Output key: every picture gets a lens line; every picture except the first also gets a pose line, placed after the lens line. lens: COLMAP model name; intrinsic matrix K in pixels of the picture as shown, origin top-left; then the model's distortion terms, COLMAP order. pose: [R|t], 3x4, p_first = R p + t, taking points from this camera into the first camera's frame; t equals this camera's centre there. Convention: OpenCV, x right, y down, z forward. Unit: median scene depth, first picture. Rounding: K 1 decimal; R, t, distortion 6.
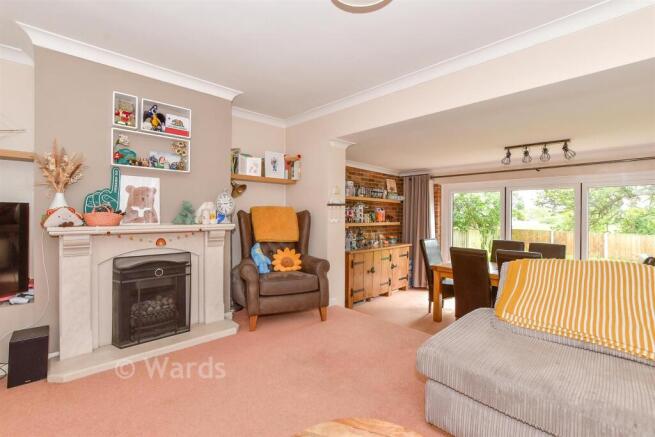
lens RADIAL K [[288.9, 0, 330.4], [0, 288.9, 215.8], [0, 0, 1]] dist [-0.000042, 0.000040]
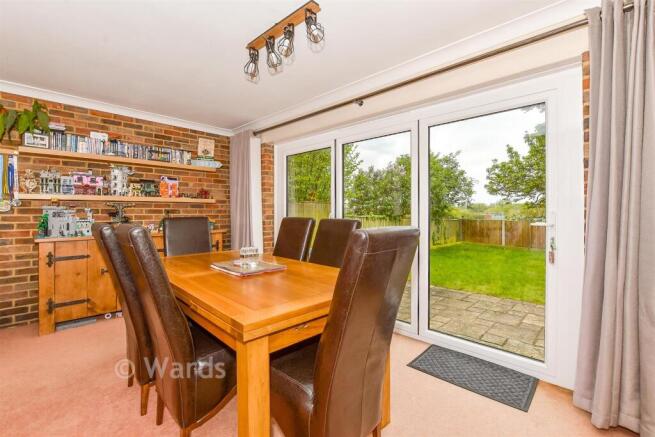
lens RADIAL K [[288.9, 0, 330.4], [0, 288.9, 215.8], [0, 0, 1]] dist [-0.000042, 0.000040]
pose [[0.999622, -0.010452, 0.025435, 0.521972], [0.010235, 0.999910, 0.008666, 0.061036], [-0.025524, -0.008402, 0.999639, 0.309700]]
